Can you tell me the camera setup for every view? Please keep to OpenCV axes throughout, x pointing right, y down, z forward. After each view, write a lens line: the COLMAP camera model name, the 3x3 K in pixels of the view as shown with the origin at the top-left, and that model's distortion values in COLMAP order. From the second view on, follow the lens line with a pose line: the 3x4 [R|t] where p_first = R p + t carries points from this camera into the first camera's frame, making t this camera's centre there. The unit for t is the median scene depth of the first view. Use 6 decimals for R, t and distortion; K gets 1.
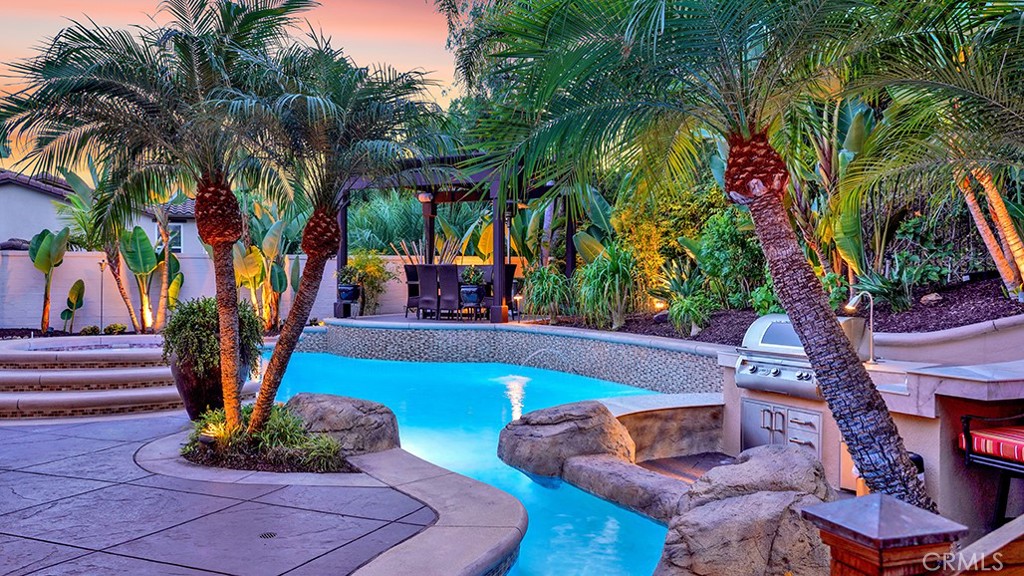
lens RADIAL K [[827.8, 0, 512.0], [0, 827.8, 288.0], [0, 0, 1]] dist [0.021244, 0.011618]
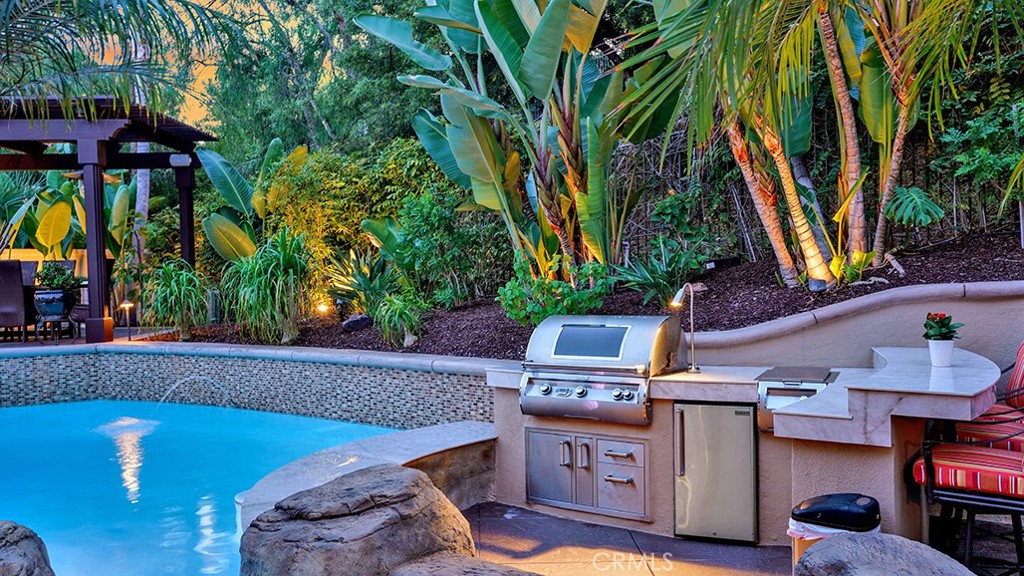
lens RADIAL K [[907.1, 0, 512.0], [0, 907.1, 288.0], [0, 0, 1]] dist [0.044705, 0.008280]
pose [[0.884224, -0.029008, 0.466162, -0.070869], [0.027094, 0.999574, 0.010808, -0.002830], [-0.466277, 0.003073, 0.884633, 0.162555]]
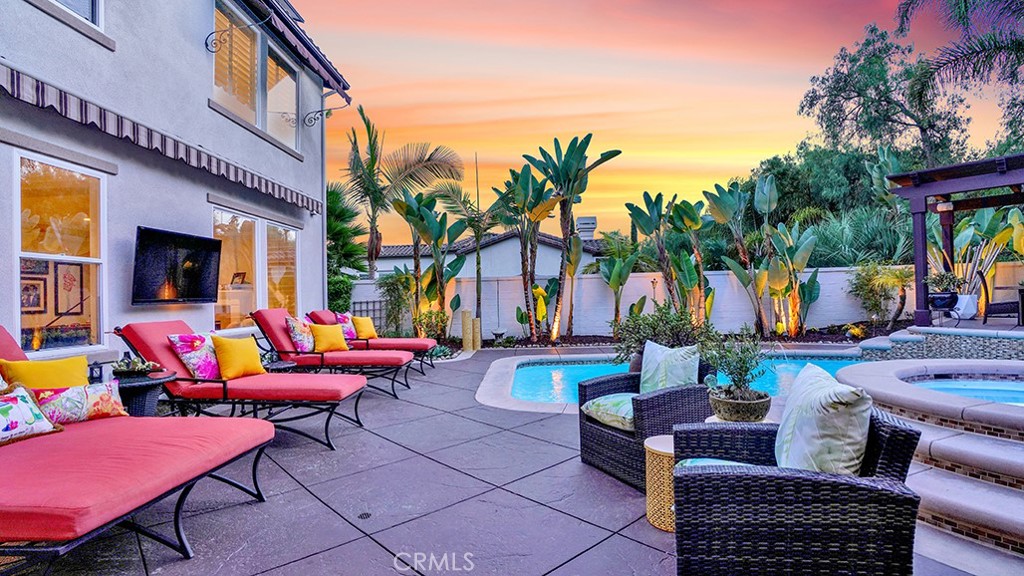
lens RADIAL K [[477.4, 0, 512.0], [0, 477.4, 288.0], [0, 0, 1]] dist [-0.067529, 0.027162]
pose [[0.922380, -0.035320, -0.384665, -0.530646], [0.027485, 0.999288, -0.025850, -0.010414], [0.385304, 0.013271, 0.922694, 0.357633]]
